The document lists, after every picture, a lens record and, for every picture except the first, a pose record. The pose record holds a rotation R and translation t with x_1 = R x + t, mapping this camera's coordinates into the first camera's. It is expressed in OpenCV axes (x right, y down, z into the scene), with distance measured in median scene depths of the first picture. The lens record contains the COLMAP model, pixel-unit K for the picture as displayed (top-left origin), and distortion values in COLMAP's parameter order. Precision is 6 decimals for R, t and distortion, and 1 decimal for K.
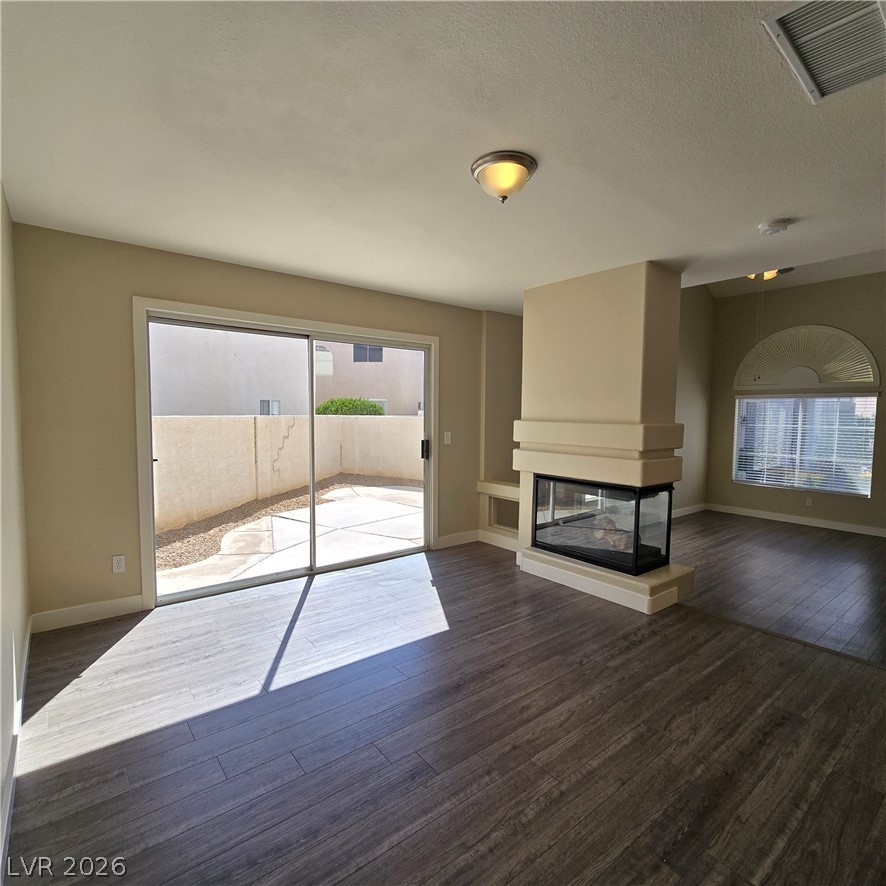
lens RADIAL K [[483.0, 0, 441.0], [0, 483.0, 445.8], [0, 0, 1]] dist [-0.001192, -0.001331]
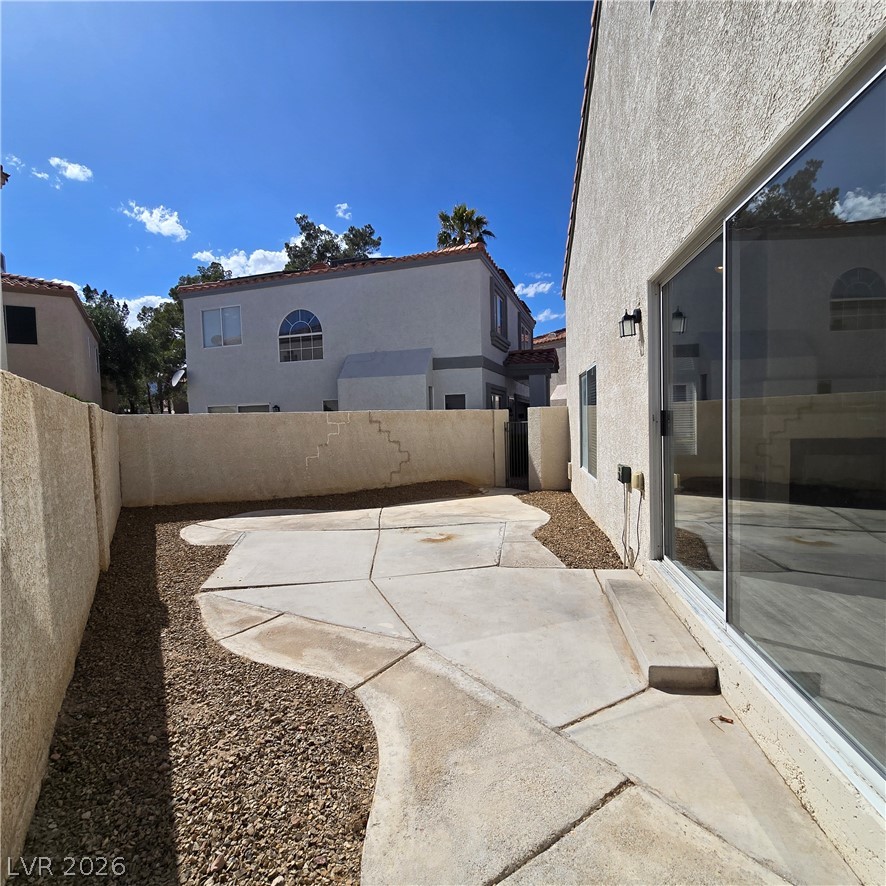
lens RADIAL K [[483.0, 0, 445.4], [0, 483.0, 443.9], [0, 0, 1]] dist [-0.001192, -0.001331]
pose [[0.737848, -0.062214, 0.672093, -0.848409], [0.079310, 0.996836, 0.005205, 0.013280], [-0.670291, 0.049463, 0.740448, 0.763048]]
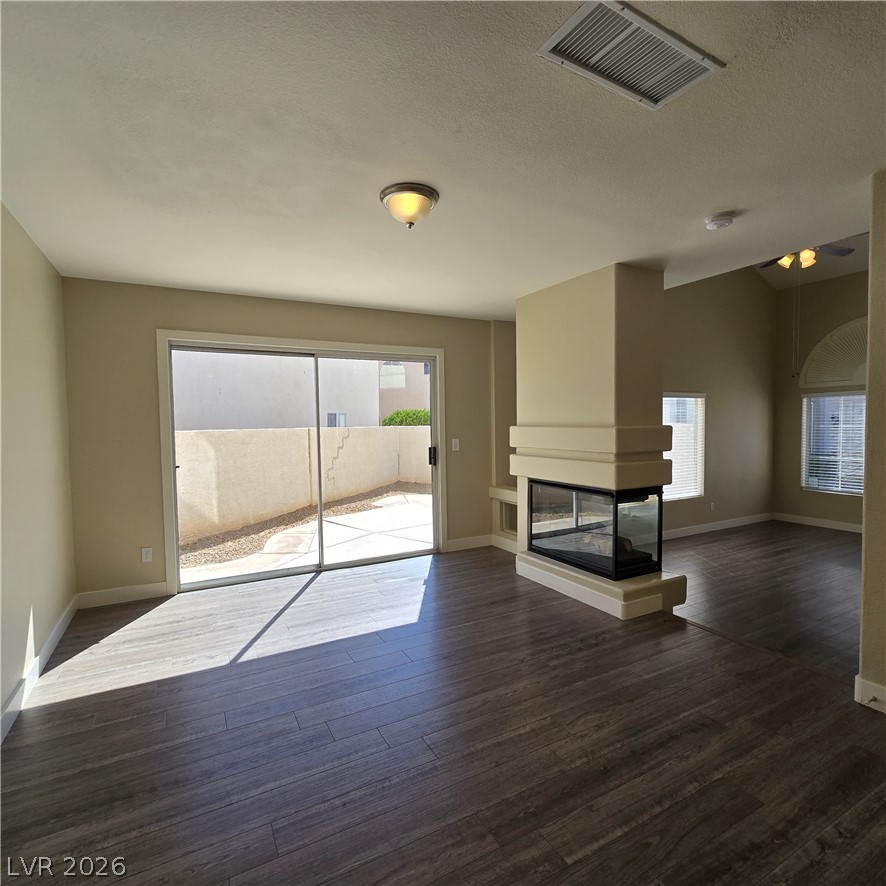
lens RADIAL K [[483.0, 0, 440.9], [0, 483.0, 446.1], [0, 0, 1]] dist [-0.001192, -0.001331]
pose [[0.983863, -0.015775, -0.178229, 0.237118], [0.012267, 0.999709, -0.020770, 0.010842], [0.178505, 0.018248, 0.983770, -0.038675]]
